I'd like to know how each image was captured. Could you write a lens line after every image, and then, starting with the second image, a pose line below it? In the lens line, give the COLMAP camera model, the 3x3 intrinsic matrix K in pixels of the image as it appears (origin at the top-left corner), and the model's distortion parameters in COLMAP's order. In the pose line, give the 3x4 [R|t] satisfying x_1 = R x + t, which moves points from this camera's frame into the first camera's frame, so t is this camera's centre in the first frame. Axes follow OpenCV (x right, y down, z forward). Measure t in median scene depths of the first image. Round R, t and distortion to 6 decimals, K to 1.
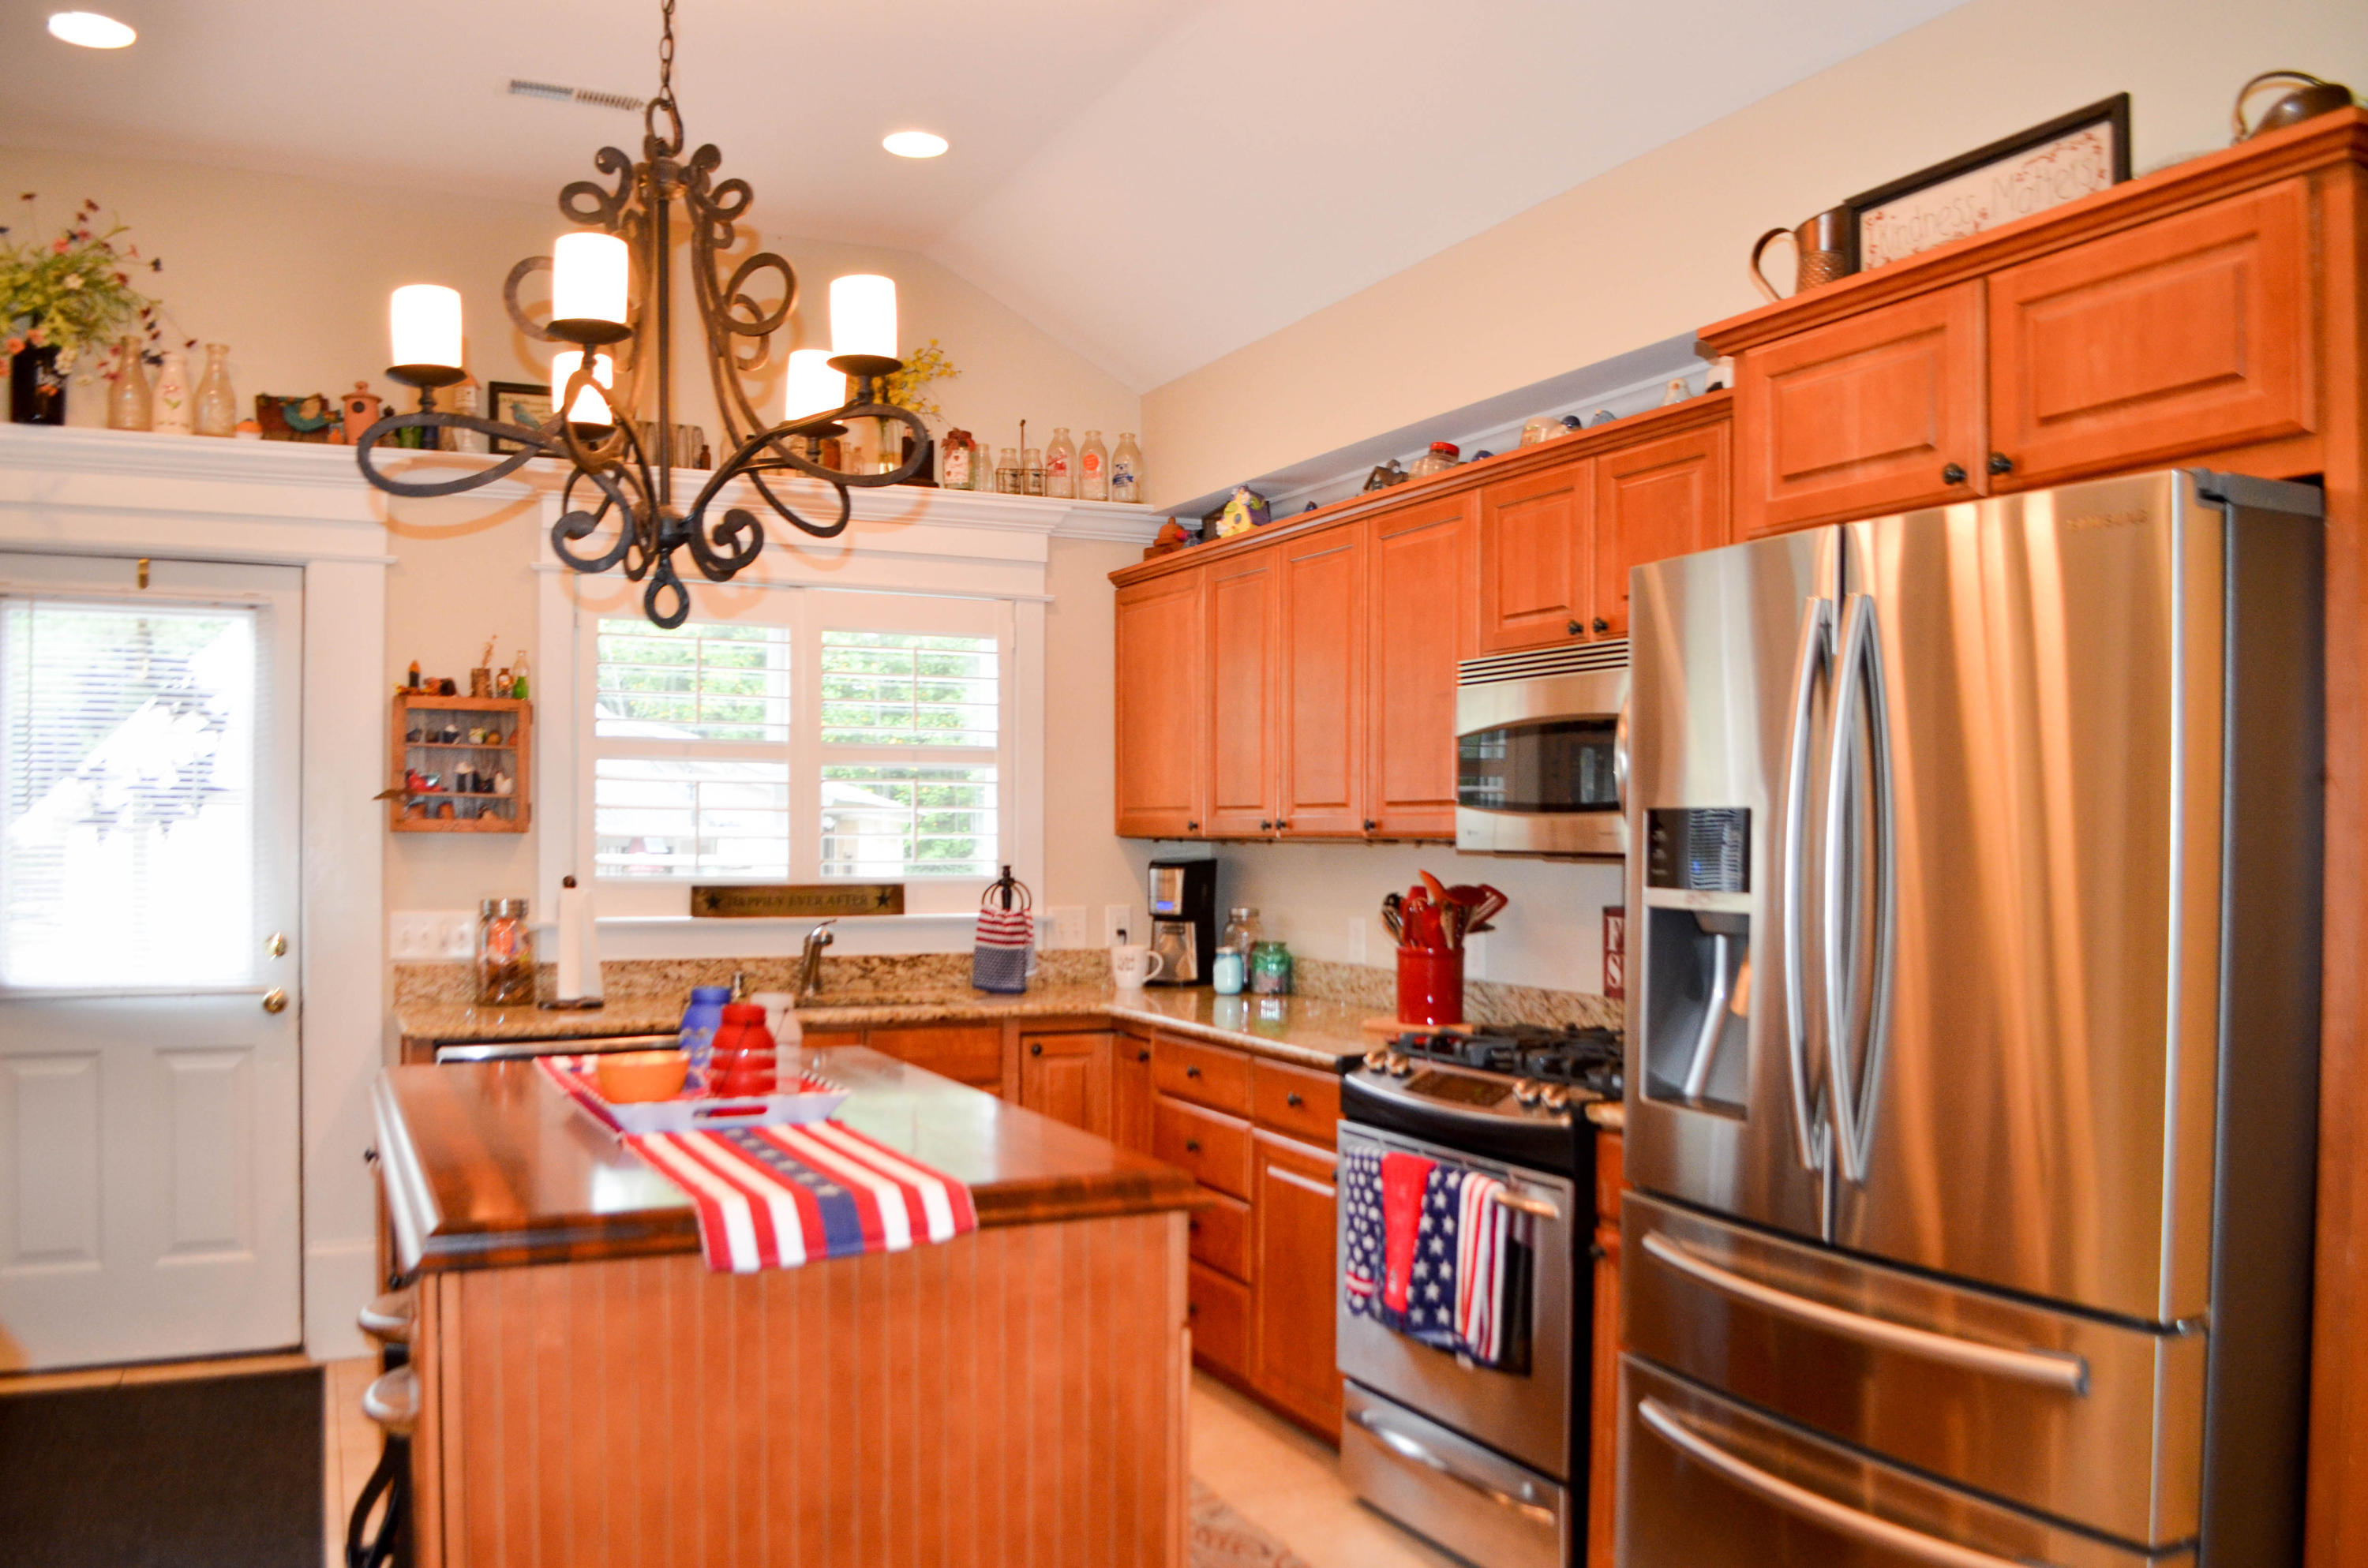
lens RADIAL K [[1850.4, 0, 1196.3], [0, 1850.4, 843.6], [0, 0, 1]] dist [-0.076526, 0.008228]
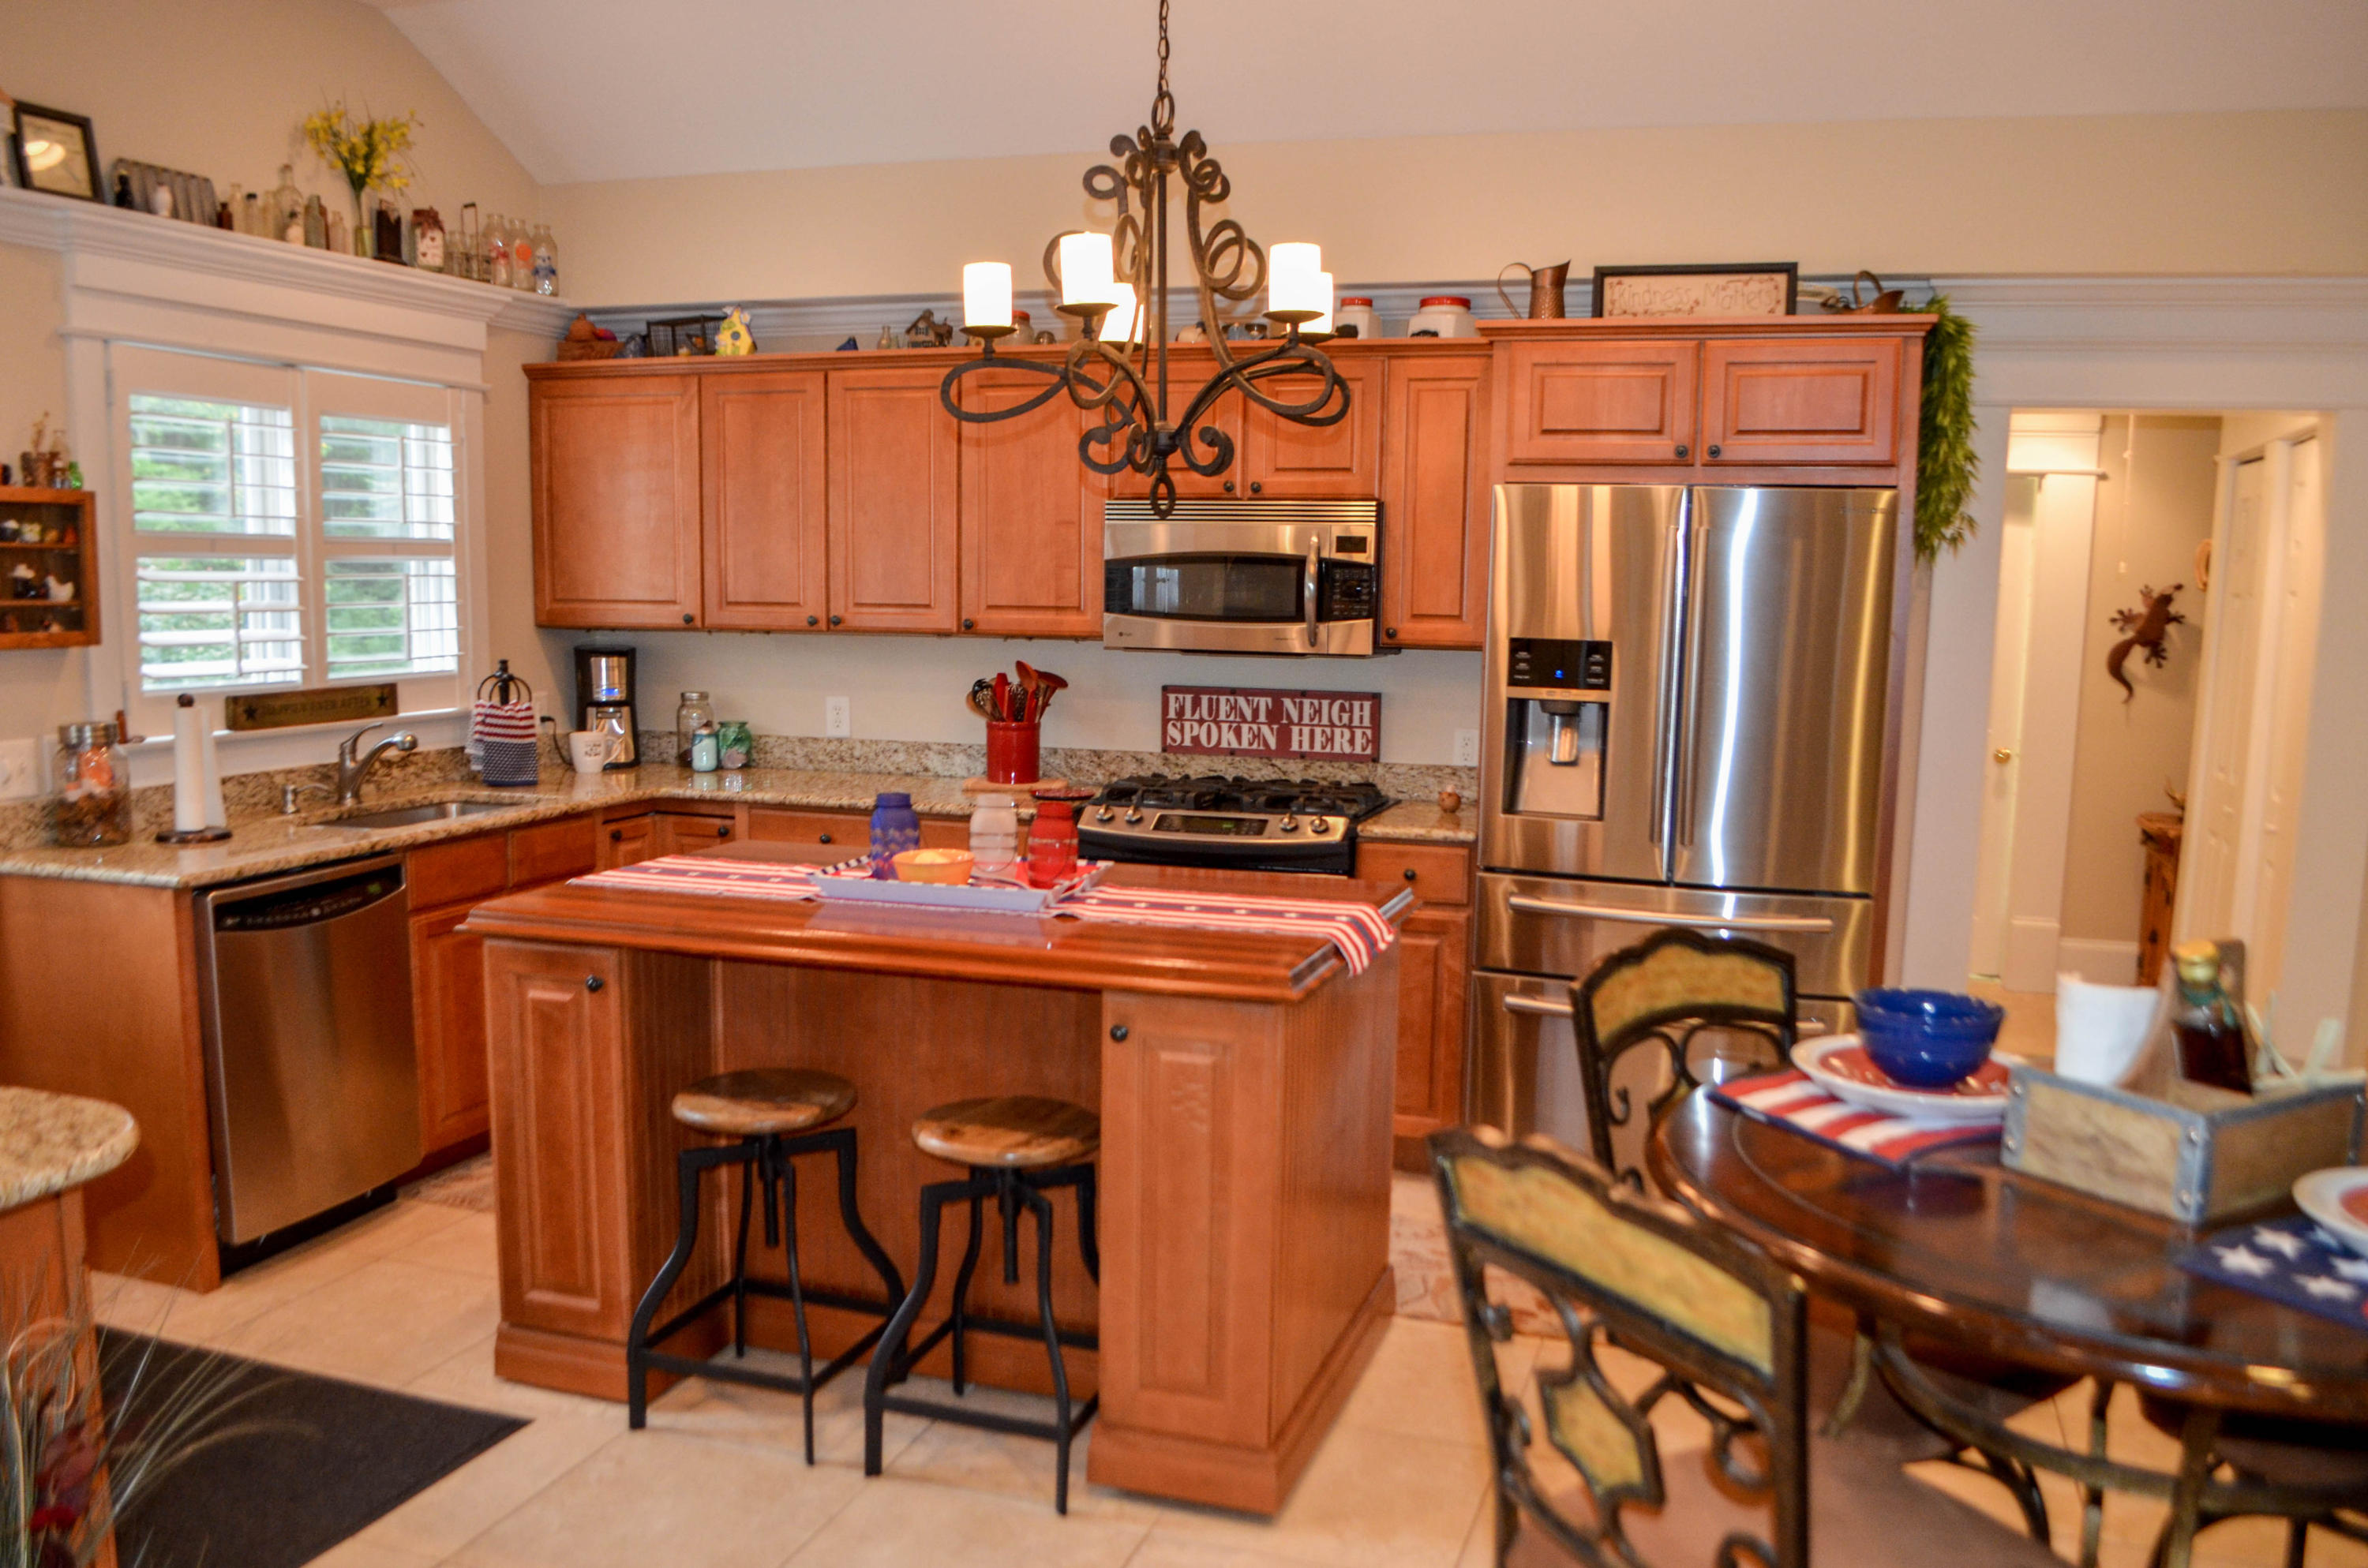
lens RADIAL K [[1850.4, 0, 1189.8], [0, 1850.4, 842.1], [0, 0, 1]] dist [-0.076526, 0.008228]
pose [[0.699236, -0.097802, 0.708170, -0.596681], [-0.006603, 0.989672, 0.143199, -0.038028], [-0.714861, -0.104806, 0.691368, 0.030887]]
